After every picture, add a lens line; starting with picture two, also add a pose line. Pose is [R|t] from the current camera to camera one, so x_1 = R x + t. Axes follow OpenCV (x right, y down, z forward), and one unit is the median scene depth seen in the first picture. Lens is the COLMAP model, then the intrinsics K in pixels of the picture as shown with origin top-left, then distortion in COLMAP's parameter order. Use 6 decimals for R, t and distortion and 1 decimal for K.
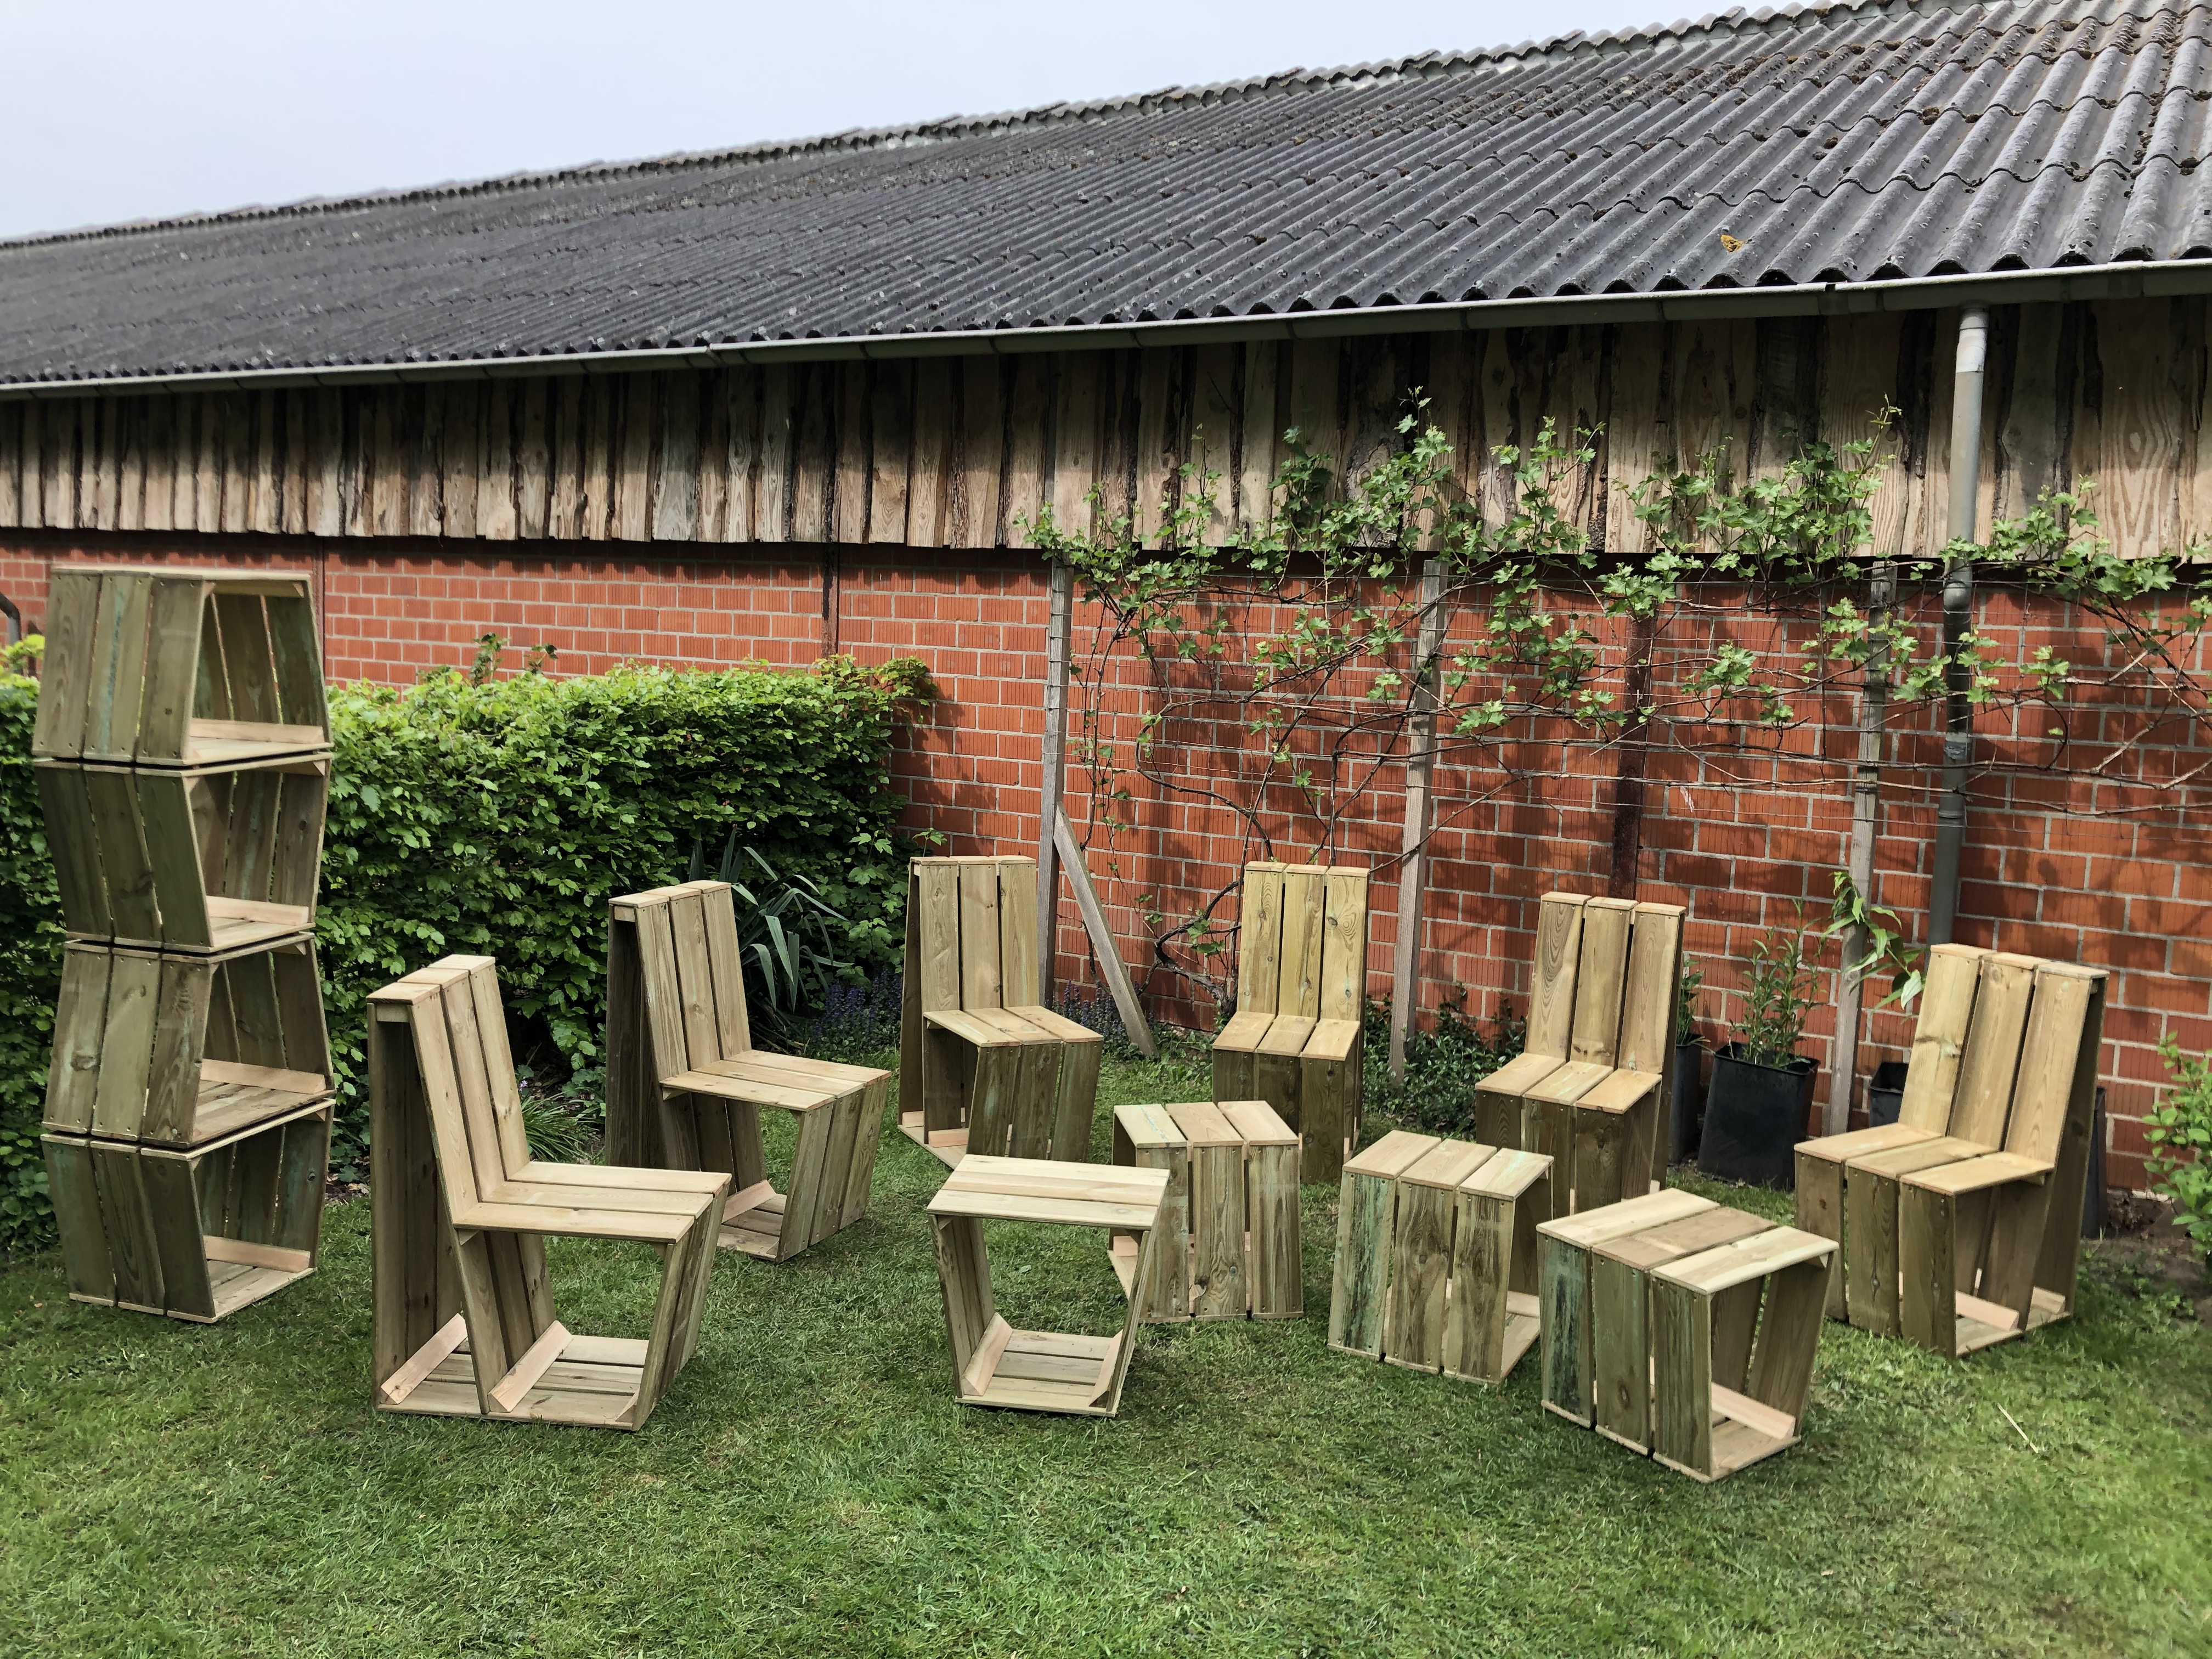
lens RADIAL K [[1798.5, 0, 1072.6], [0, 1798.5, 809.8], [0, 0, 1]] dist [0.029250, -0.017286]
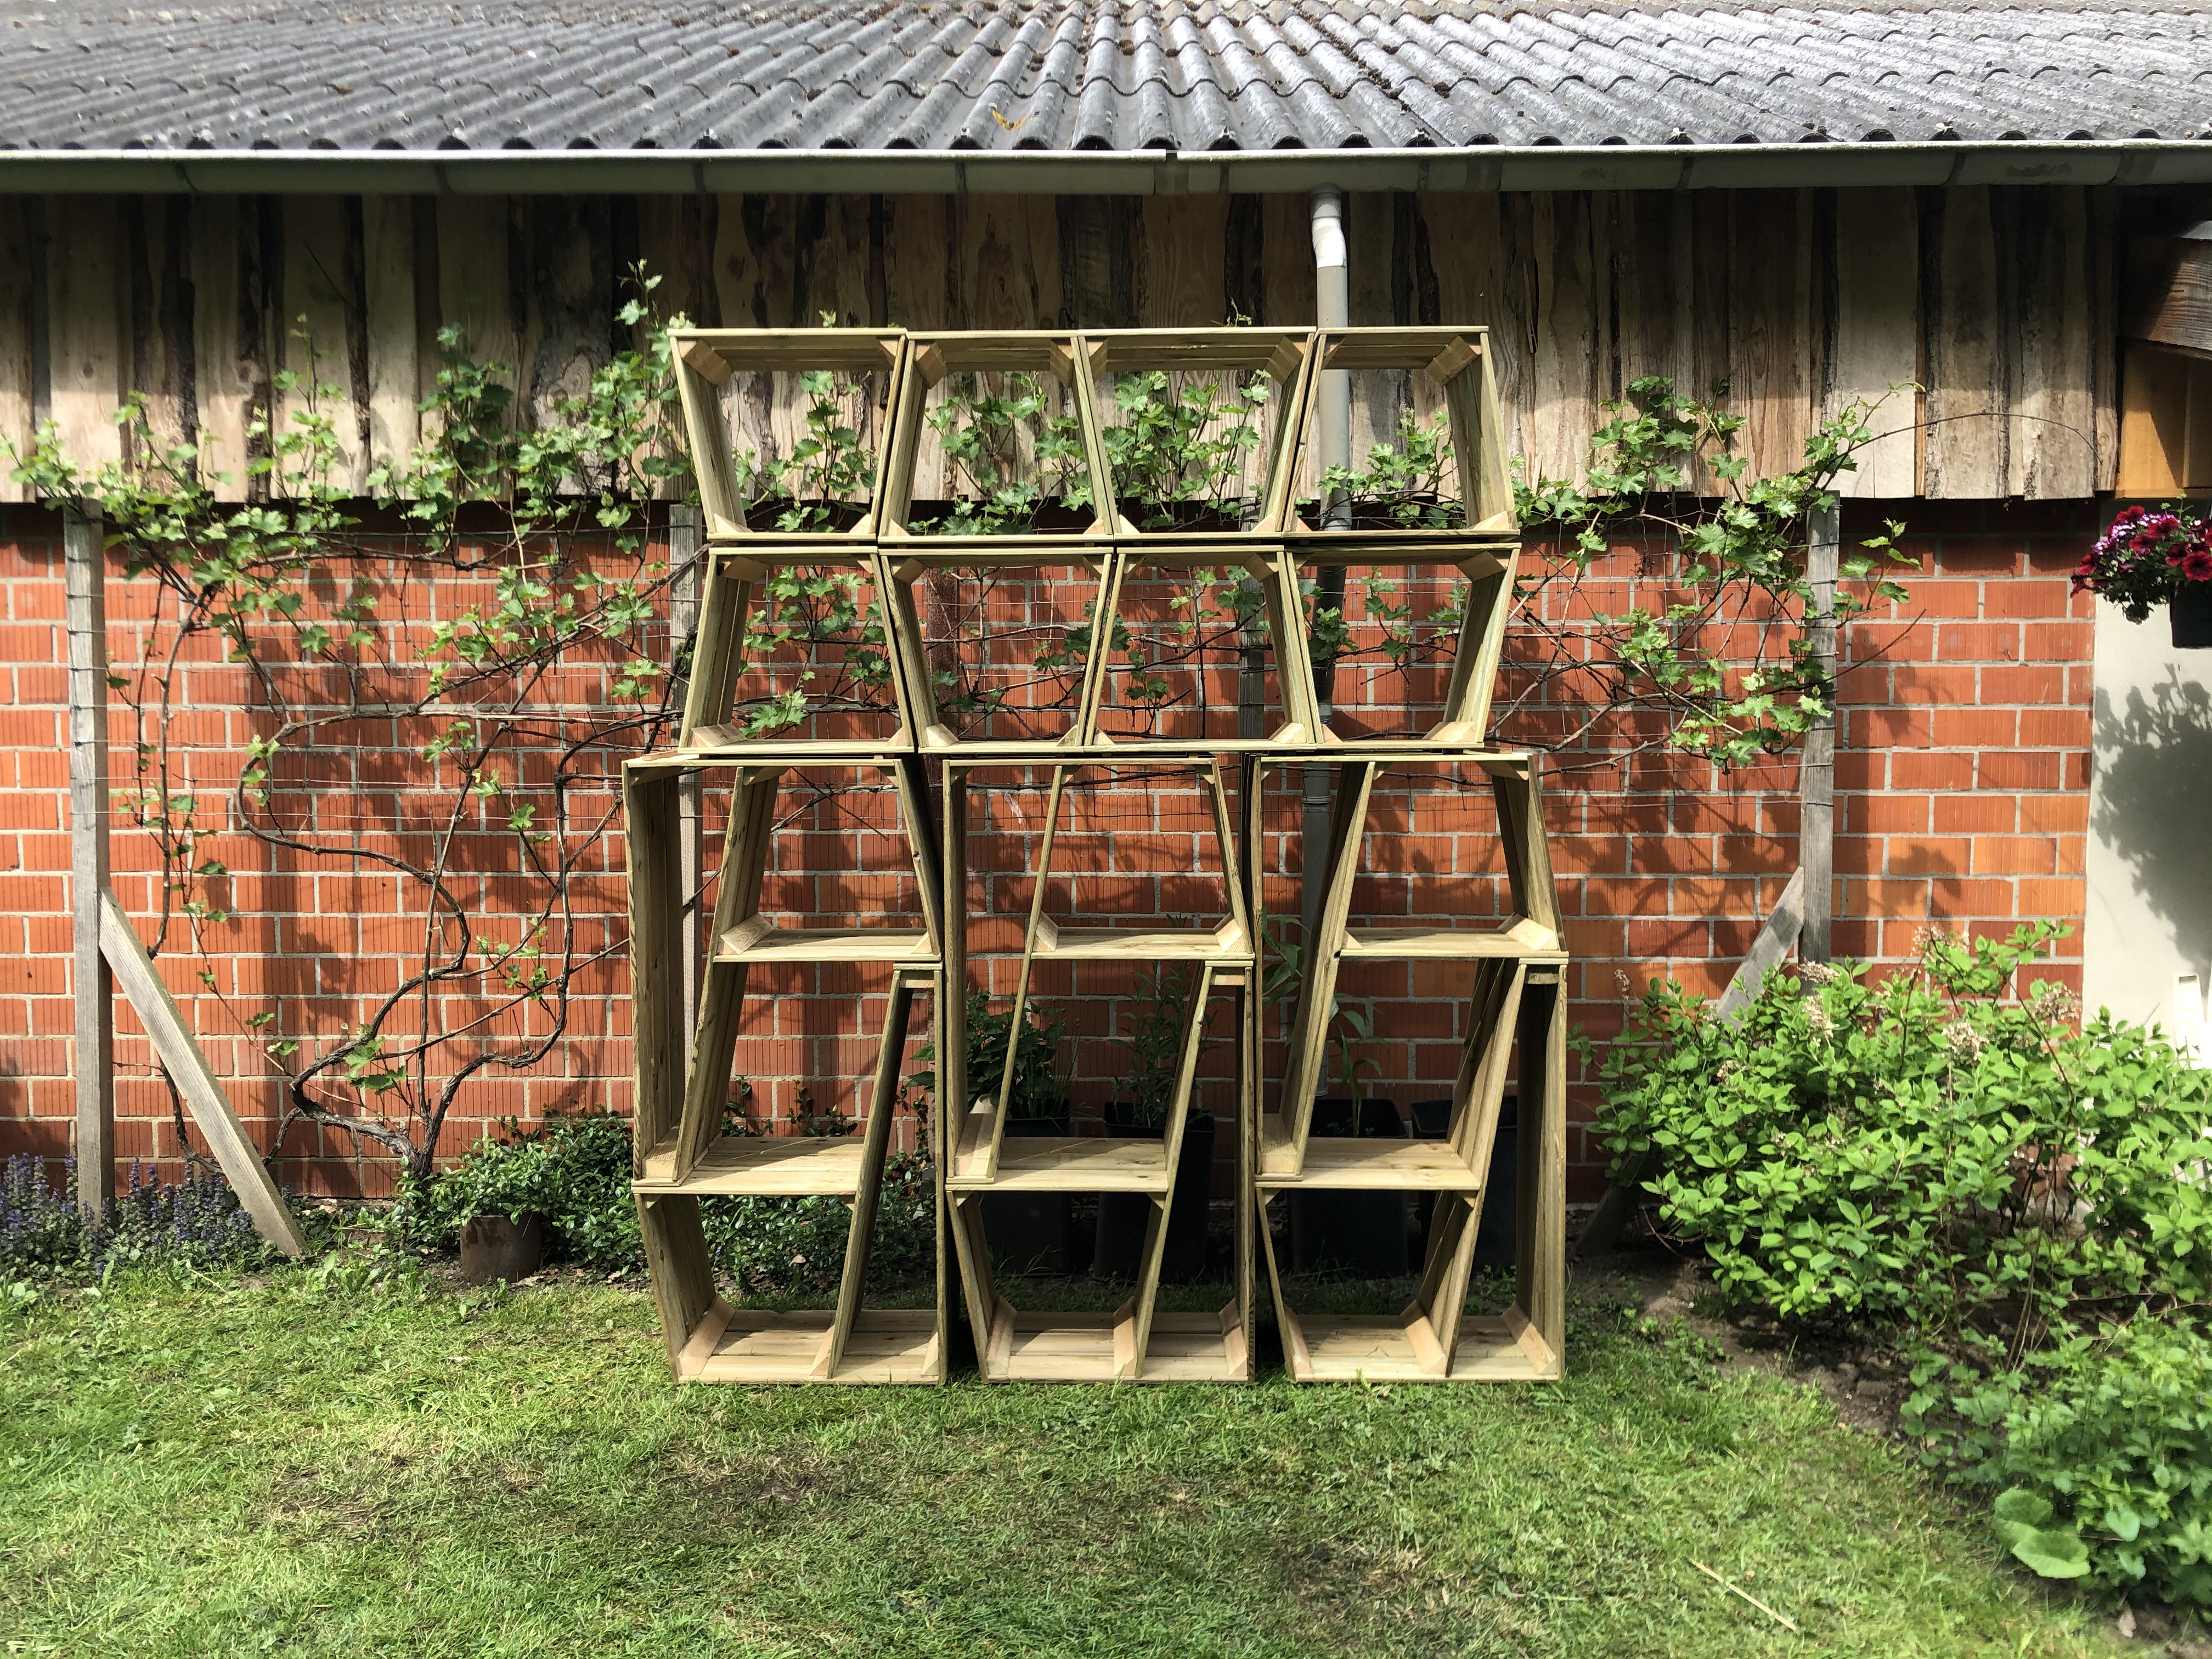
lens RADIAL K [[1798.5, 0, 1076.3], [0, 1798.5, 807.9], [0, 0, 1]] dist [0.029250, -0.017286]
pose [[0.861051, -0.070239, 0.503645, -0.034259], [0.086568, 0.996205, -0.009068, 0.003145], [-0.501096, 0.051408, 0.863863, 0.271362]]
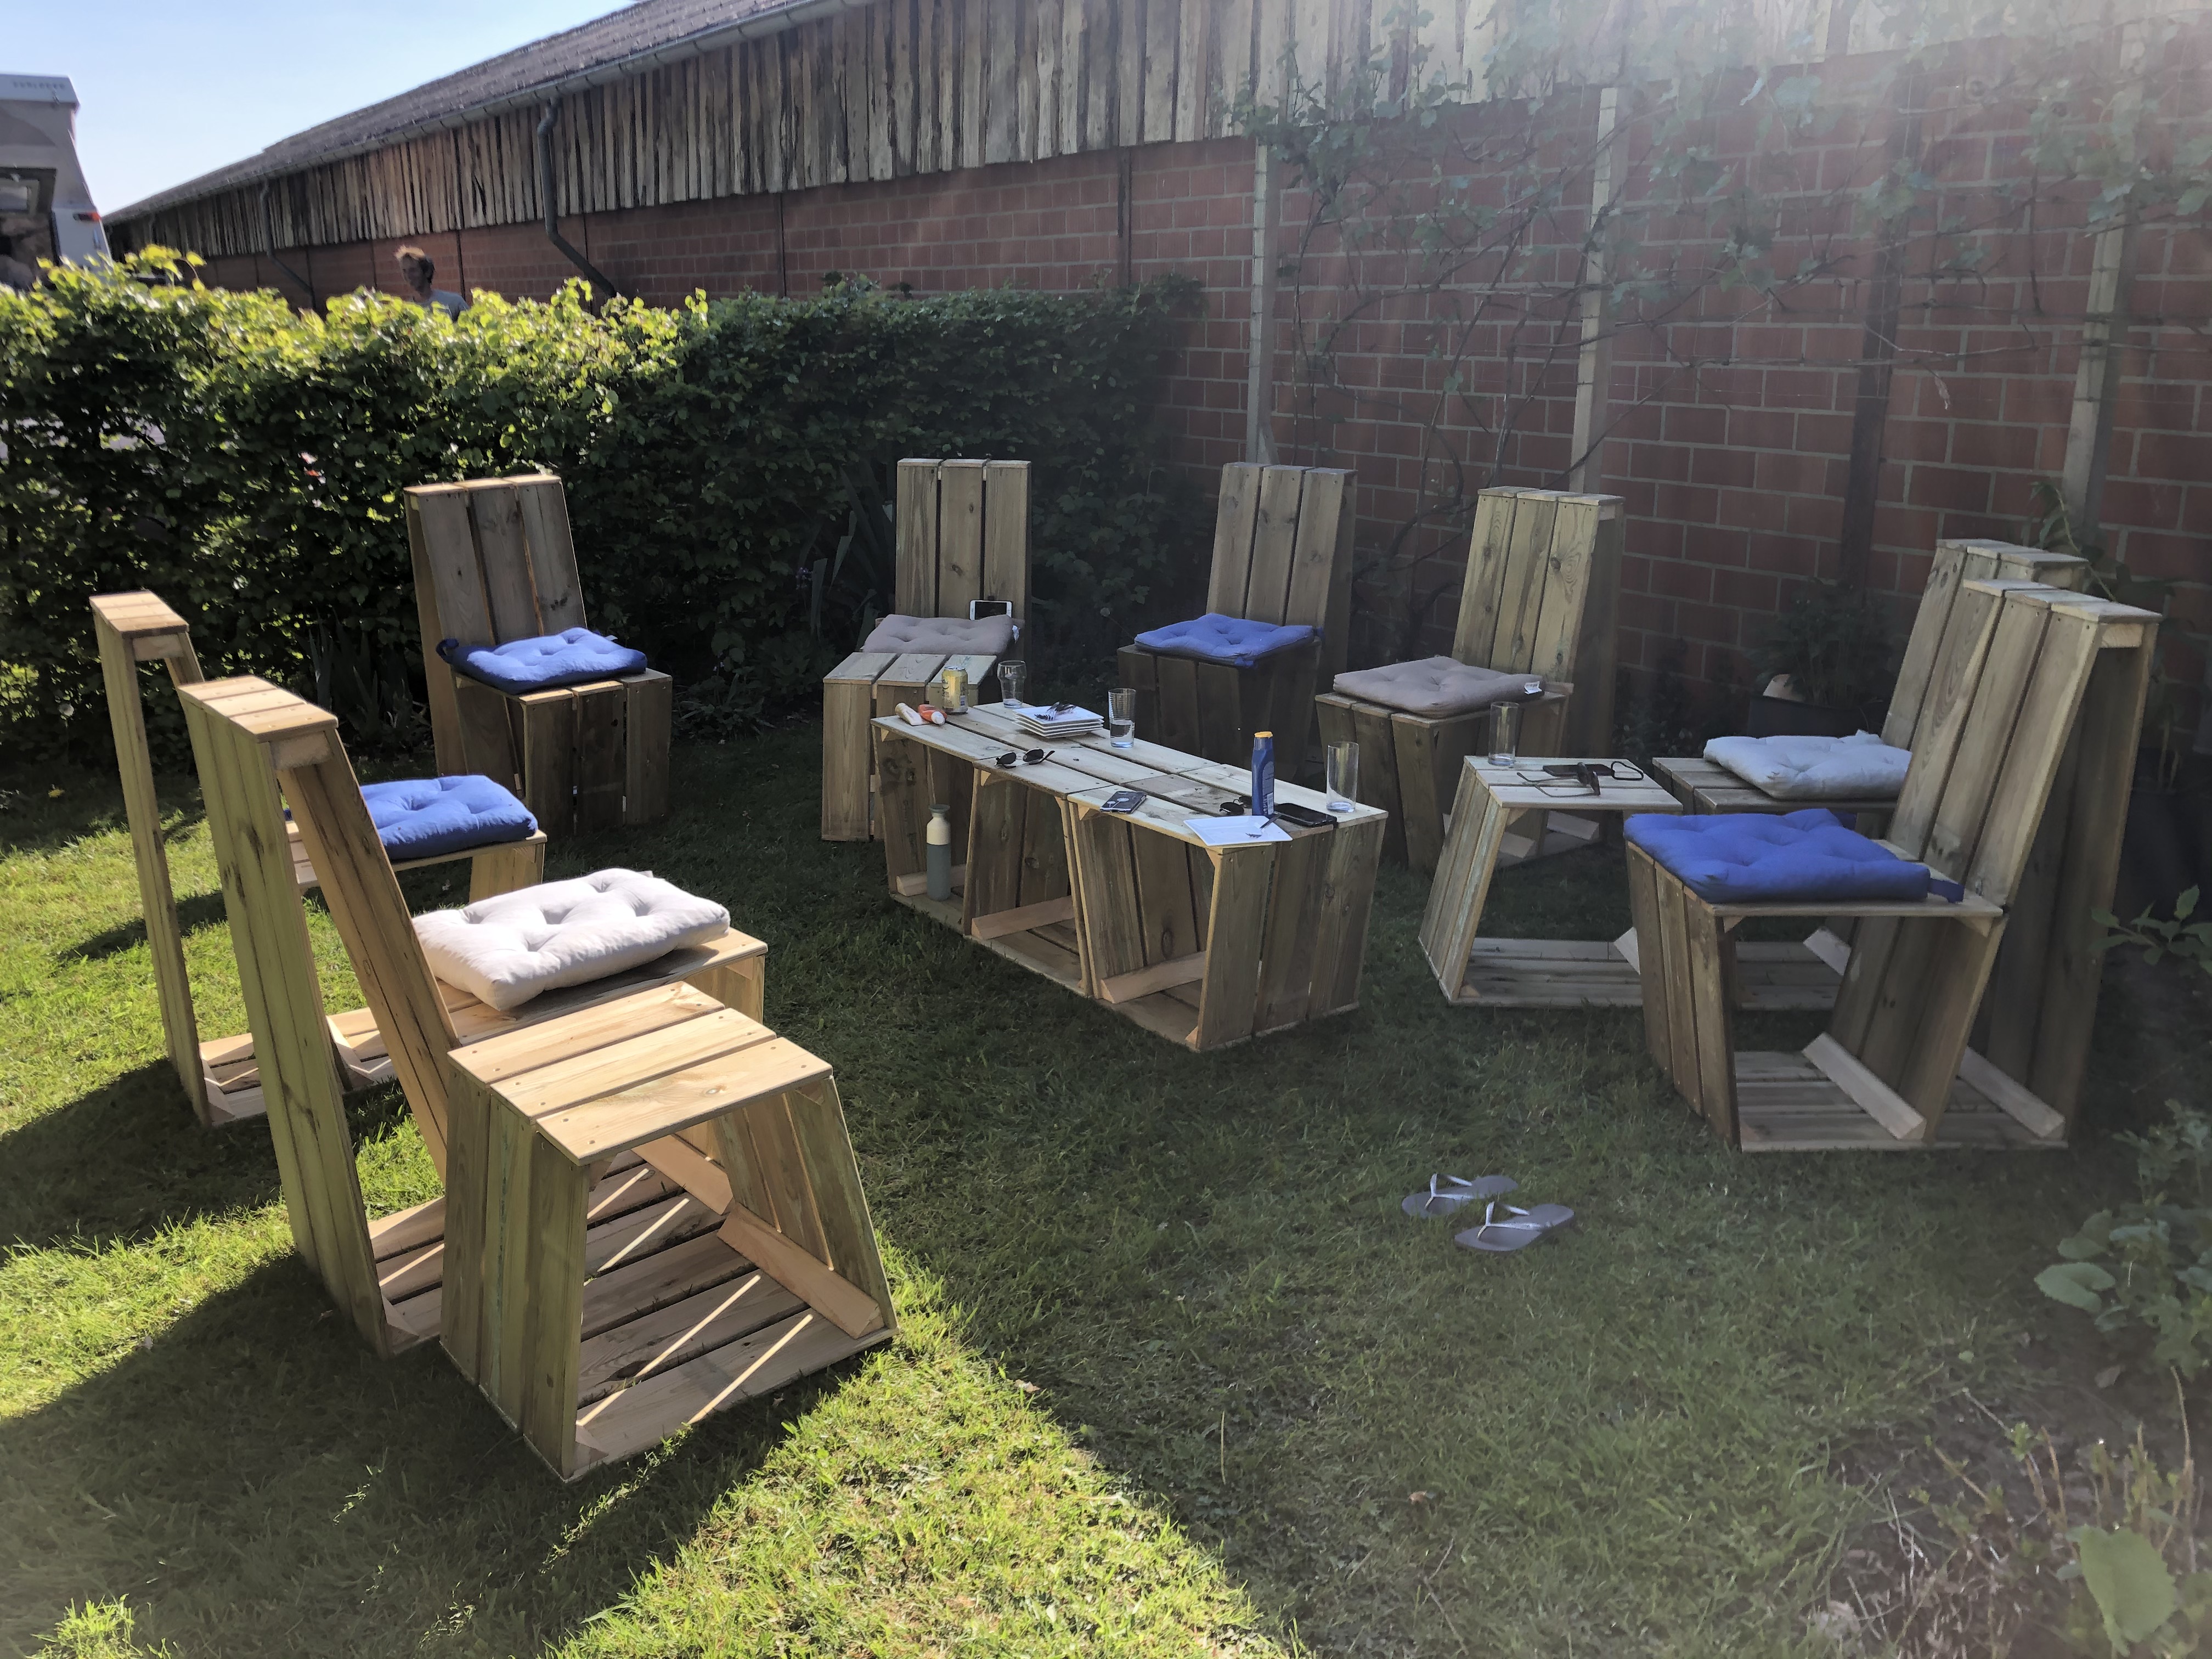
lens RADIAL K [[1798.5, 0, 1095.1], [0, 1798.5, 819.2], [0, 0, 1]] dist [0.029250, -0.017286]
pose [[0.901052, 0.081506, -0.425983, 0.327198], [-0.010657, 0.986047, 0.166125, 0.043910], [0.433579, -0.145147, 0.889349, 0.140265]]
